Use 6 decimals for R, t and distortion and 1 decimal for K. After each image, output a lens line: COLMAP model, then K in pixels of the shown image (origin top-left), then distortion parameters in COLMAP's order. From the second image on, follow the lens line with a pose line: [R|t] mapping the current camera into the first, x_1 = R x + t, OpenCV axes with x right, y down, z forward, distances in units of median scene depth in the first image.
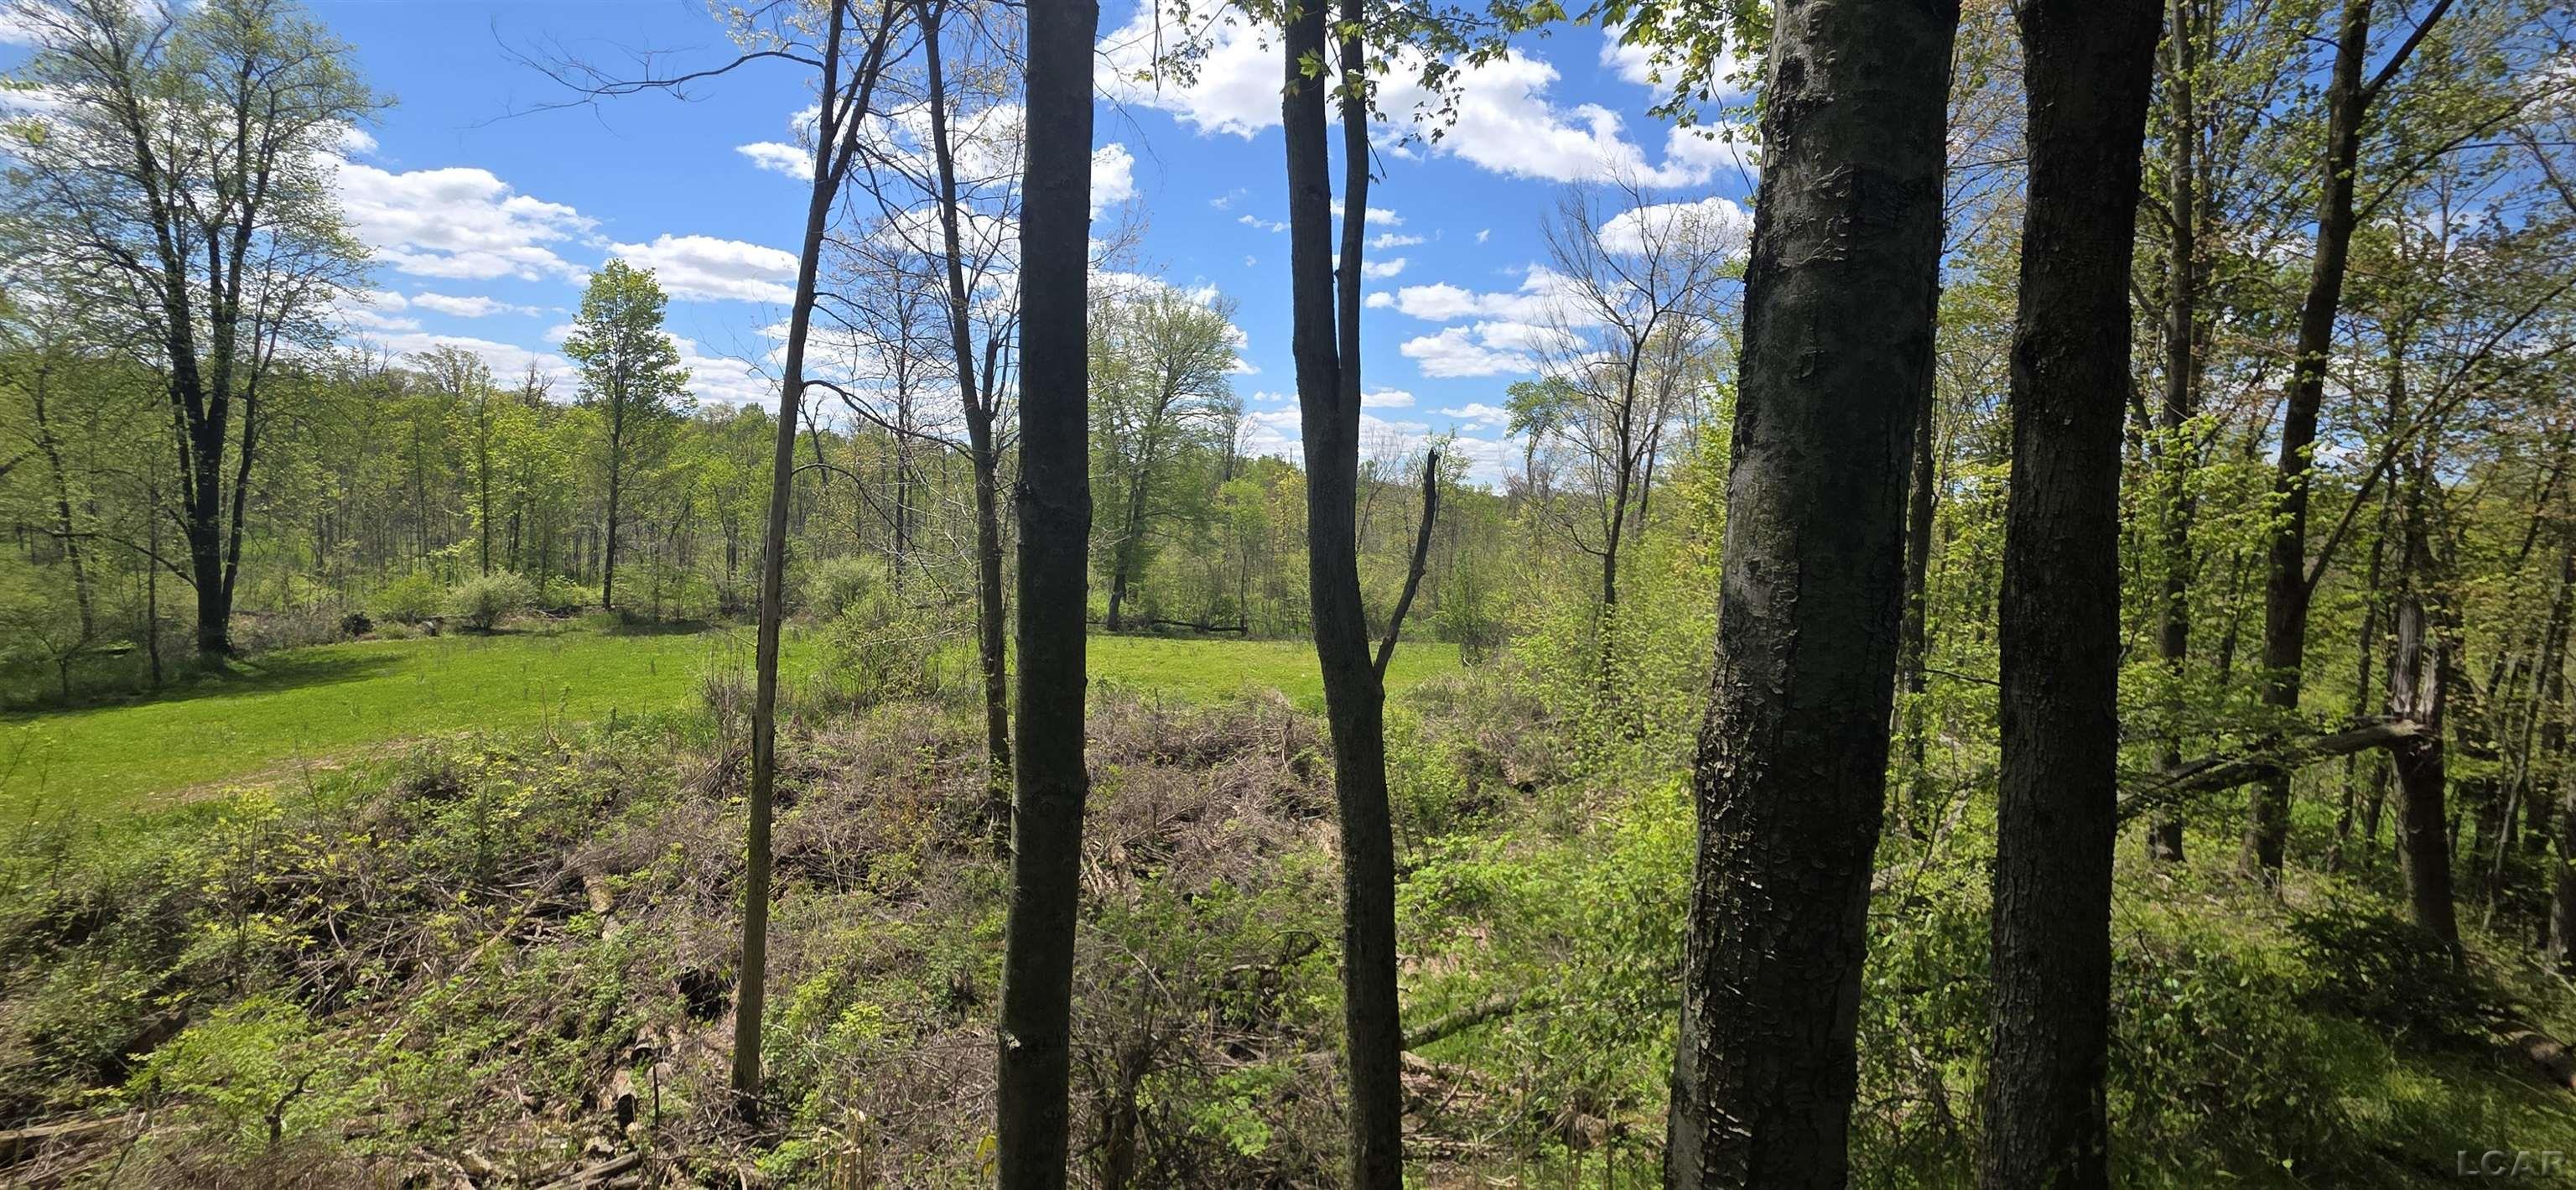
lens RADIAL K [[1028.8, 0, 1274.5], [0, 1028.8, 598.0], [0, 0, 1]] dist [0.004797, -0.000634]
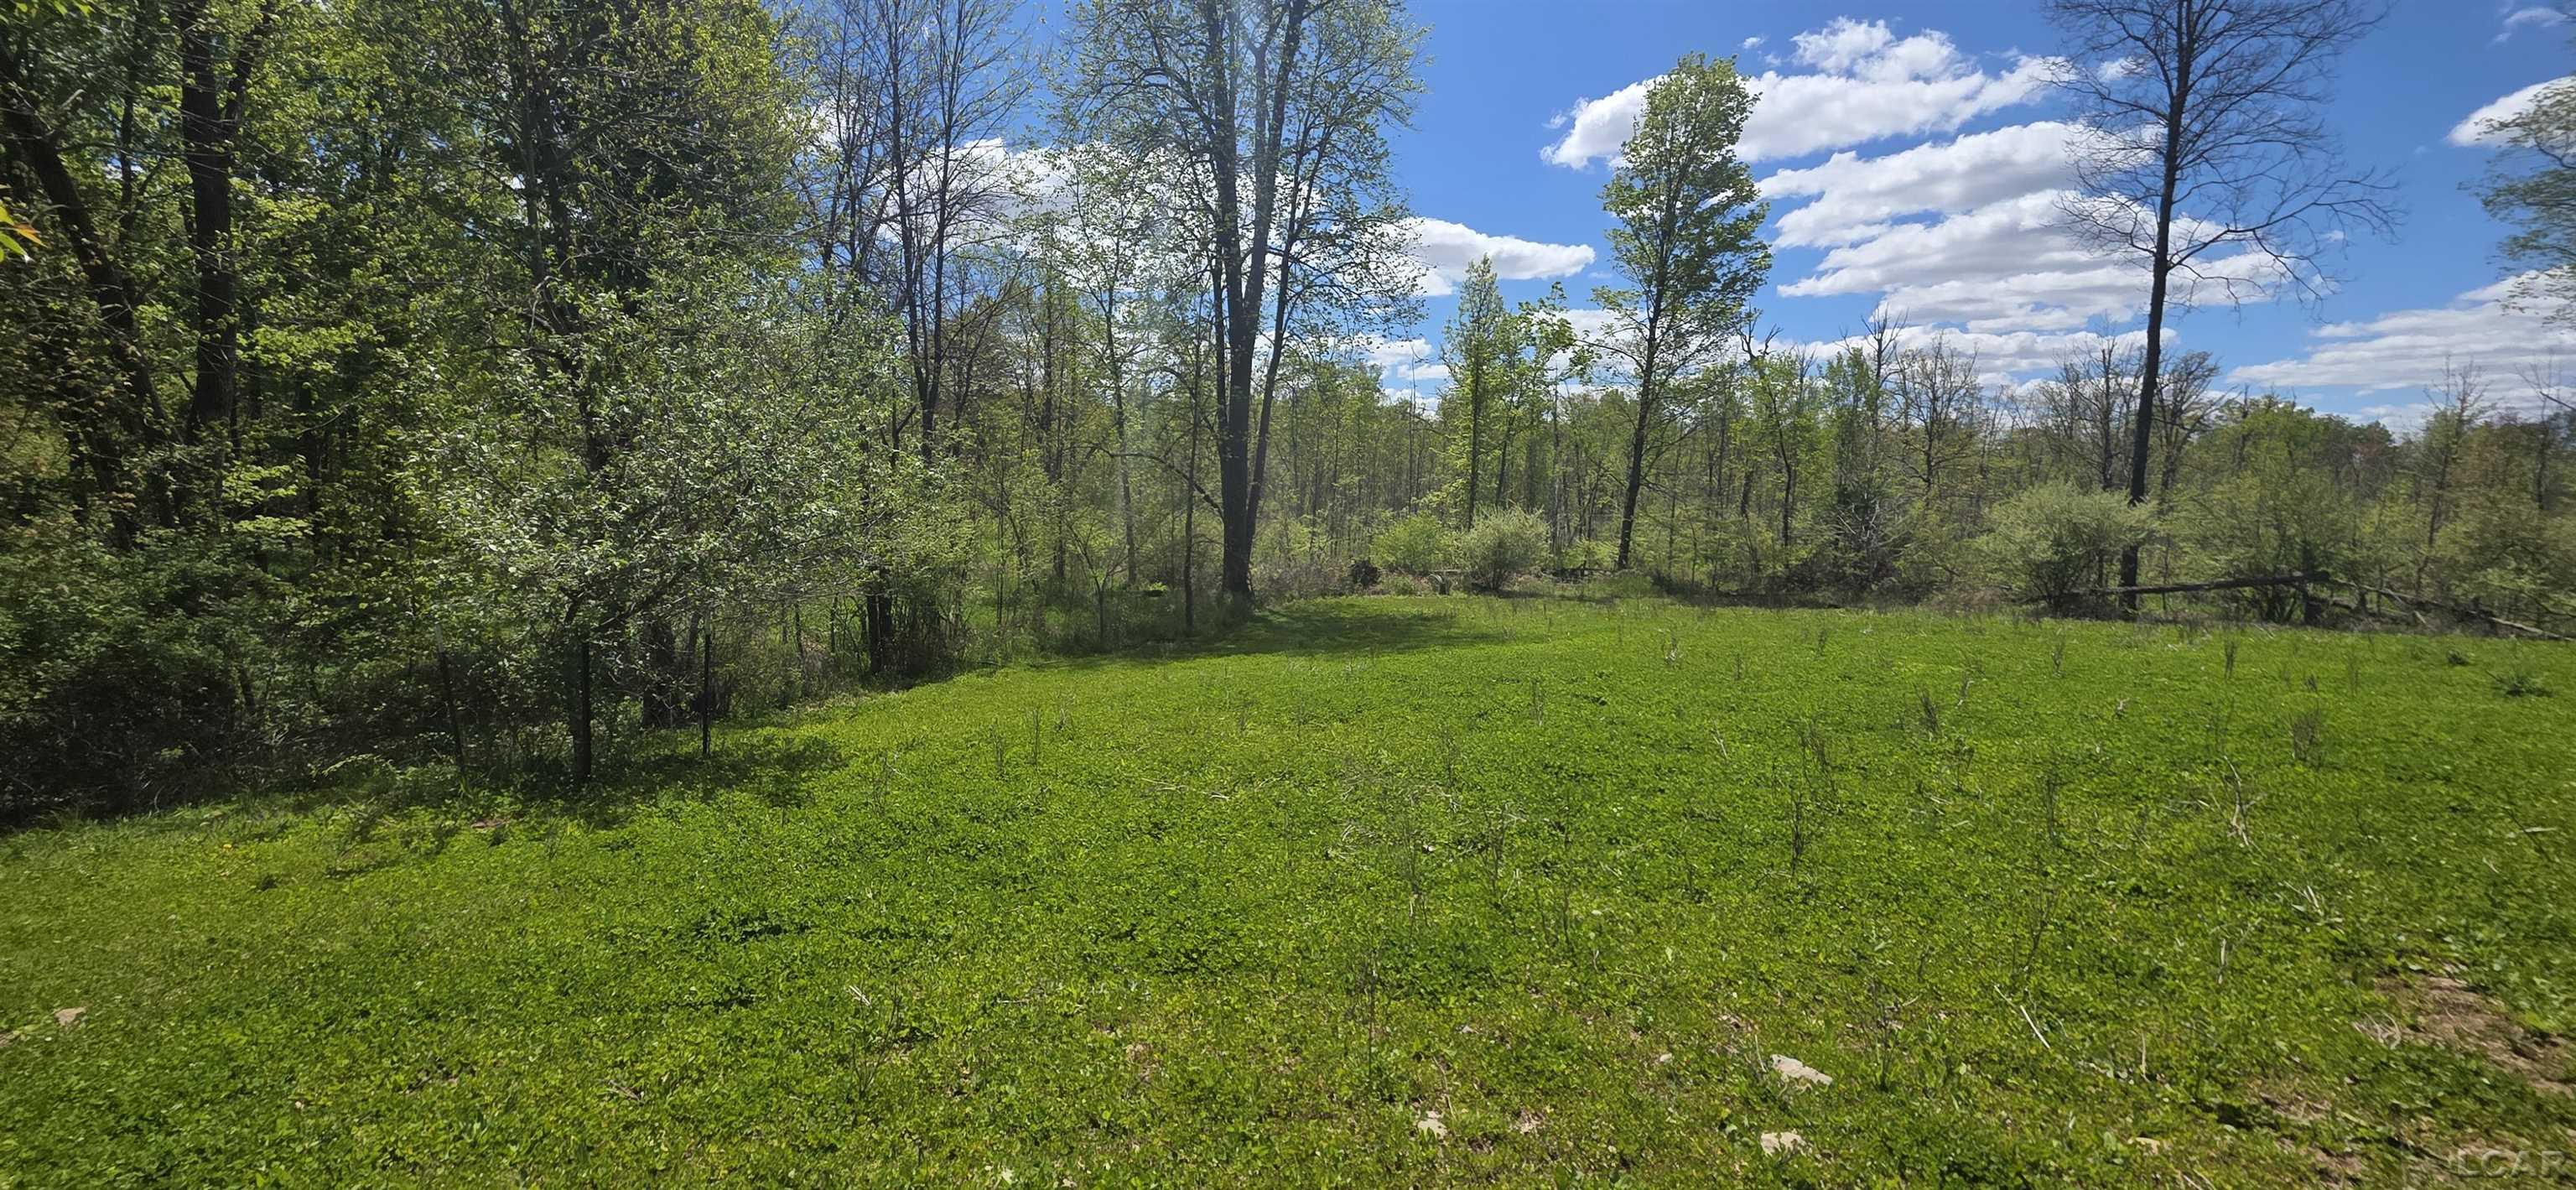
lens RADIAL K [[1028.8, 0, 1274.5], [0, 1028.8, 598.0], [0, 0, 1]] dist [0.004797, -0.000634]
pose [[0.724215, 0.057264, -0.687192, -0.675276], [-0.050904, 0.998267, 0.029540, 0.040767], [0.687693, 0.013587, 0.725875, 0.653823]]
